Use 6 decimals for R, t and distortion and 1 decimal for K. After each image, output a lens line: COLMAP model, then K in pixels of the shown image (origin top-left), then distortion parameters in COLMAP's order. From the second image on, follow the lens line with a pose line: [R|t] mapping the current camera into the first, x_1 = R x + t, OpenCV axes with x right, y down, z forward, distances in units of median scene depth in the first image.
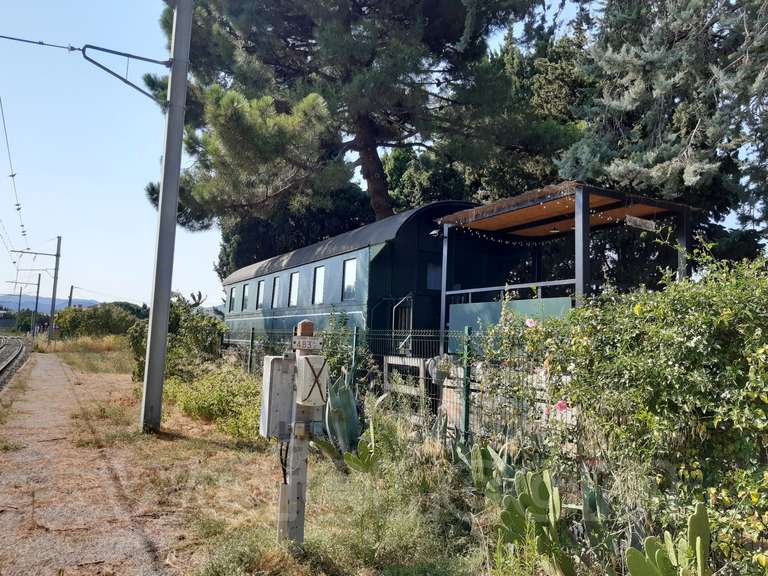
lens RADIAL K [[597.6, 0, 380.8], [0, 597.6, 283.0], [0, 0, 1]] dist [0.100062, -0.184375]
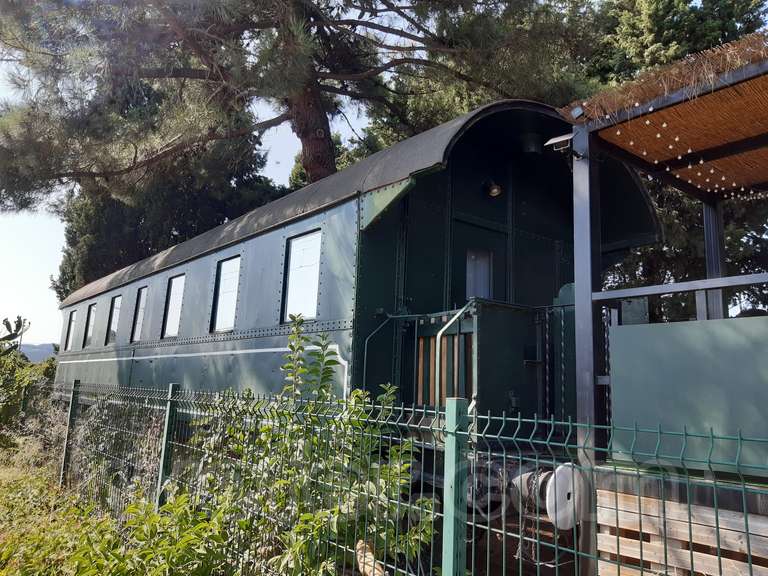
lens RADIAL K [[591.3, 0, 383.3], [0, 591.3, 266.8], [0, 0, 1]] dist [-0.009892, -0.007091]
pose [[0.980070, 0.037070, 0.195163, -0.069305], [-0.017352, 0.994655, -0.101787, 0.027864], [-0.197893, 0.096372, 0.975475, 0.467573]]
